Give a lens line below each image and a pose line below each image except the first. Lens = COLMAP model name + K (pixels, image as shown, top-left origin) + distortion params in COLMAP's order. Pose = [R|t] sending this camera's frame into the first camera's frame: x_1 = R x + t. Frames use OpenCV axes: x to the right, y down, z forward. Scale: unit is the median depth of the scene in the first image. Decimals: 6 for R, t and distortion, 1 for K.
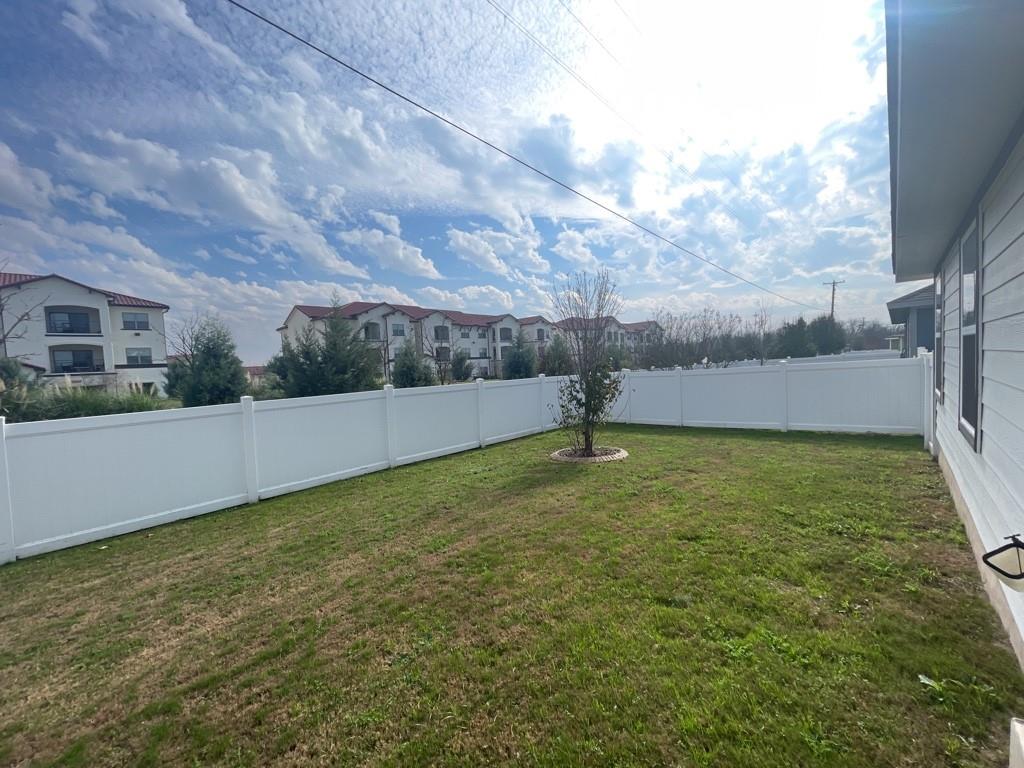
lens RADIAL K [[414.4, 0, 512.3], [0, 414.4, 385.3], [0, 0, 1]] dist [-0.005446, -0.000189]
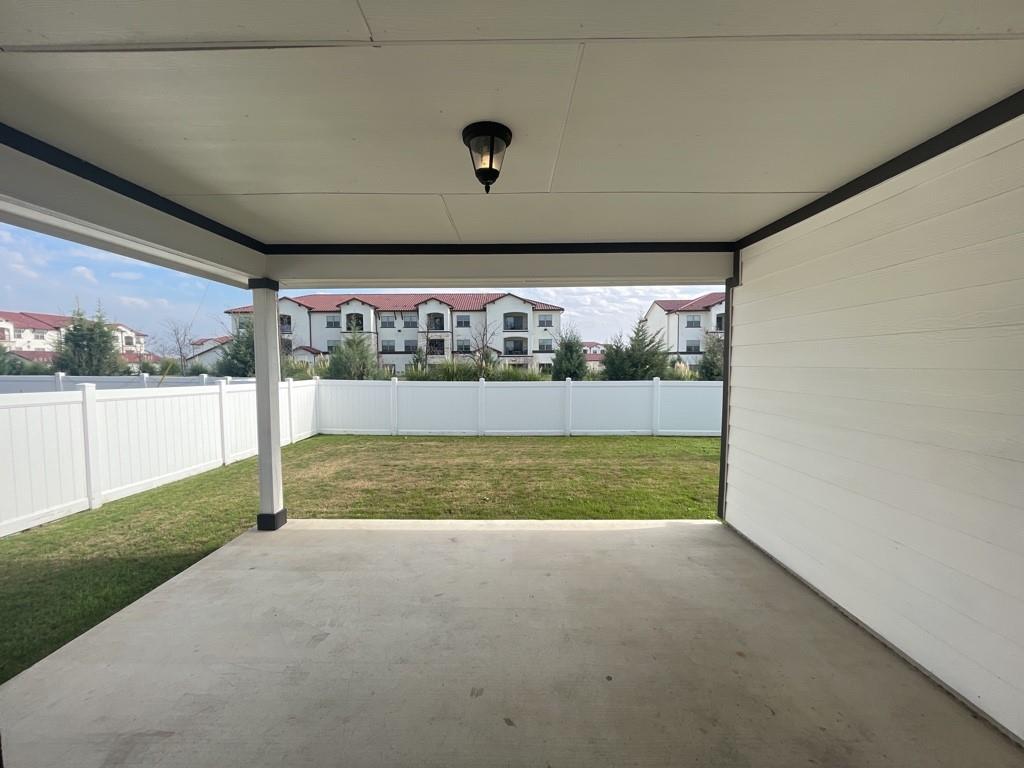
lens RADIAL K [[414.4, 0, 510.8], [0, 414.4, 386.4], [0, 0, 1]] dist [-0.005446, -0.000189]
pose [[0.675194, 0.089156, -0.732232, 0.103023], [-0.066349, 0.995985, 0.060089, -0.005522], [0.734650, 0.008011, 0.678399, -0.084402]]
